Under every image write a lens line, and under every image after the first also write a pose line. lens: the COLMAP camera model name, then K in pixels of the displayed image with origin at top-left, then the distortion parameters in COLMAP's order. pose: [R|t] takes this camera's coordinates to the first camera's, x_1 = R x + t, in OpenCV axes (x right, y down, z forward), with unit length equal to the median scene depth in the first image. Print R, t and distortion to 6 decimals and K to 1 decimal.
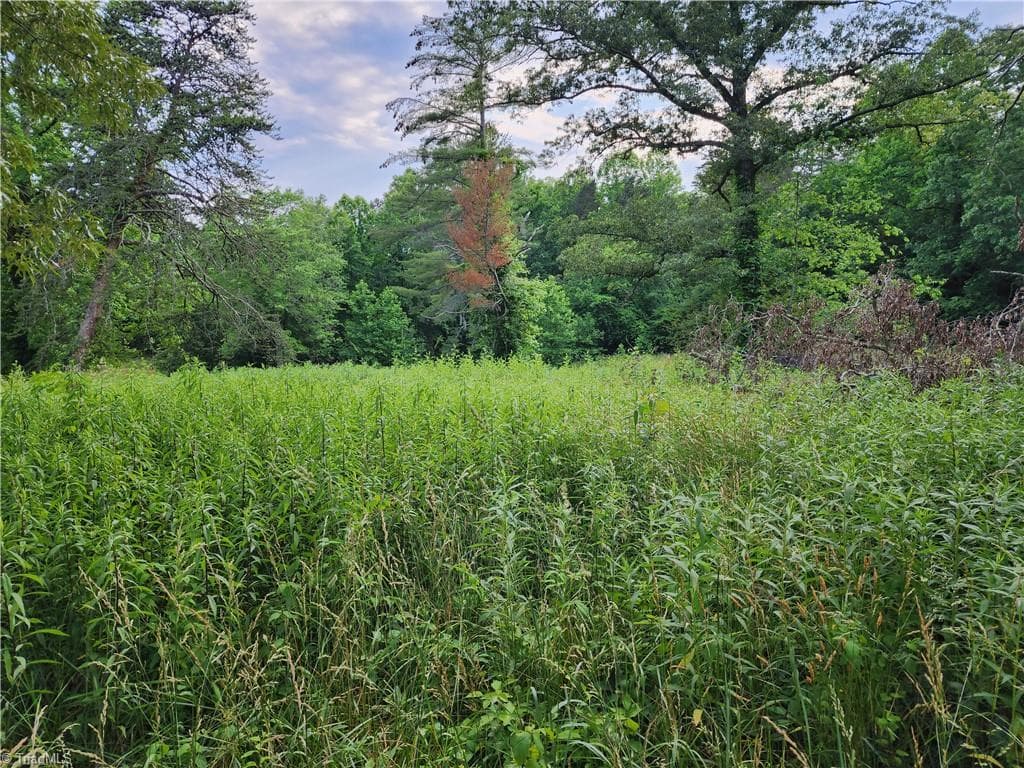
lens RADIAL K [[686.7, 0, 512.3], [0, 686.7, 384.0], [0, 0, 1]] dist [0.078105, -0.062655]
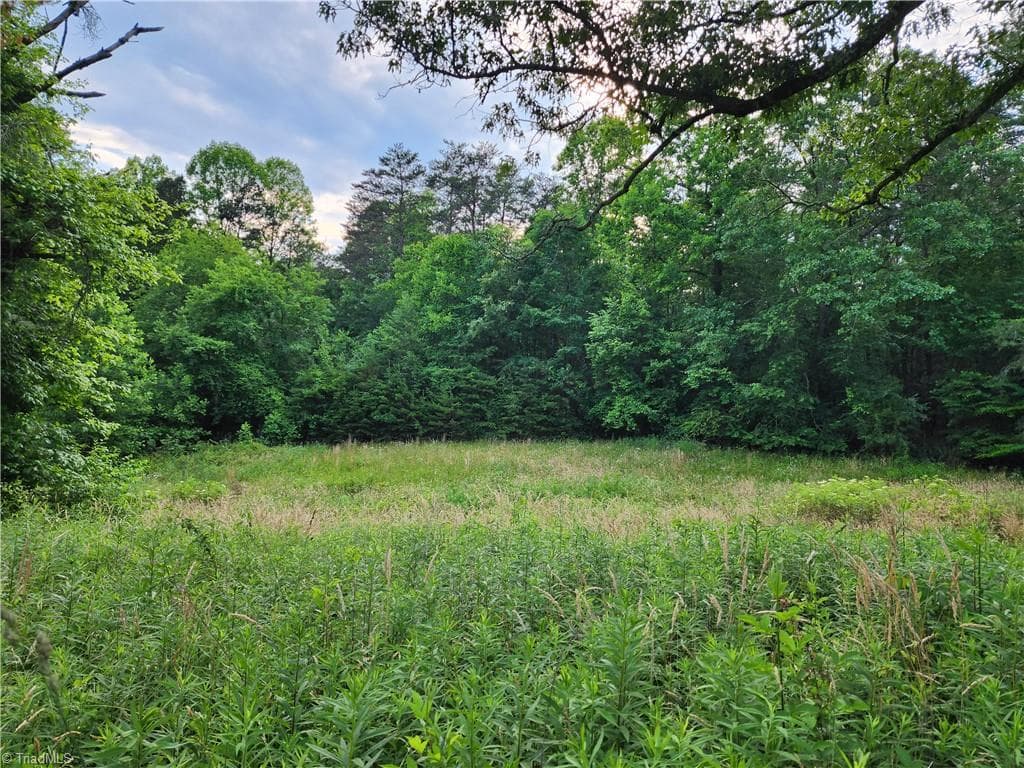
lens RADIAL K [[686.7, 0, 512.9], [0, 686.7, 389.5], [0, 0, 1]] dist [0.078105, -0.062655]
pose [[0.805691, 0.089920, 0.585471, 0.000631], [-0.013194, 0.990890, -0.134029, -0.012051], [-0.592189, 0.100261, 0.799537, 0.397635]]
